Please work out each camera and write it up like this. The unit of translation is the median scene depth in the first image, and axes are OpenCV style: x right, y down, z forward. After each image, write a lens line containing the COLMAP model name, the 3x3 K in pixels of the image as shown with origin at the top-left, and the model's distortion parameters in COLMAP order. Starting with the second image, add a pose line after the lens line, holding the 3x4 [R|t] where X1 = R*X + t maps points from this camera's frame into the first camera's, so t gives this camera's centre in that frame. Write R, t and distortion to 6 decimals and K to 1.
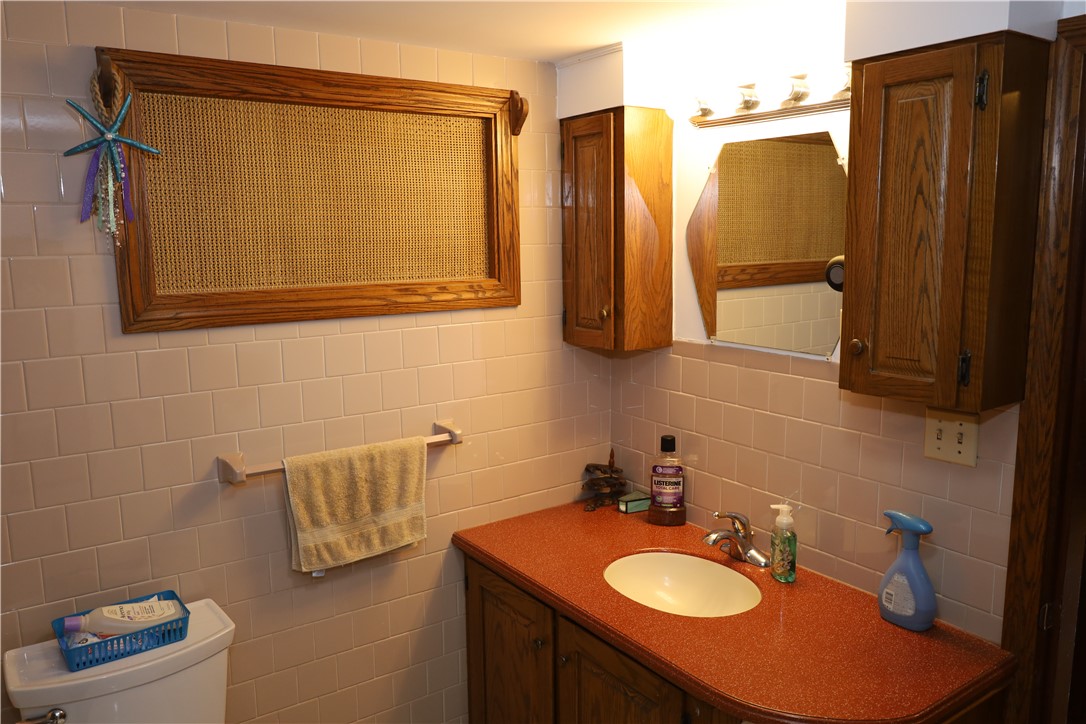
lens RADIAL K [[817.3, 0, 543.2], [0, 817.3, 365.7], [0, 0, 1]] dist [-0.004800, -0.003221]
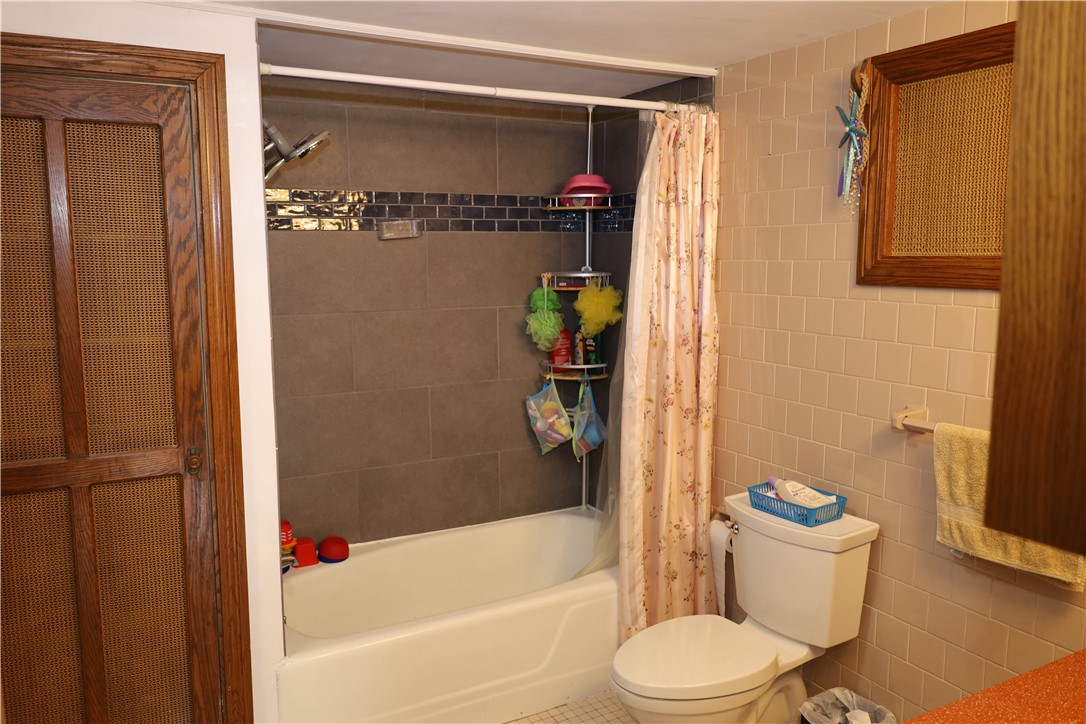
lens RADIAL K [[817.3, 0, 542.6], [0, 817.3, 356.6], [0, 0, 1]] dist [-0.004800, -0.003221]
pose [[-0.110365, 0.141451, -0.983774, 0.739136], [-0.145730, 0.976820, 0.156800, -0.053988], [0.983149, 0.160670, -0.087193, 0.608131]]
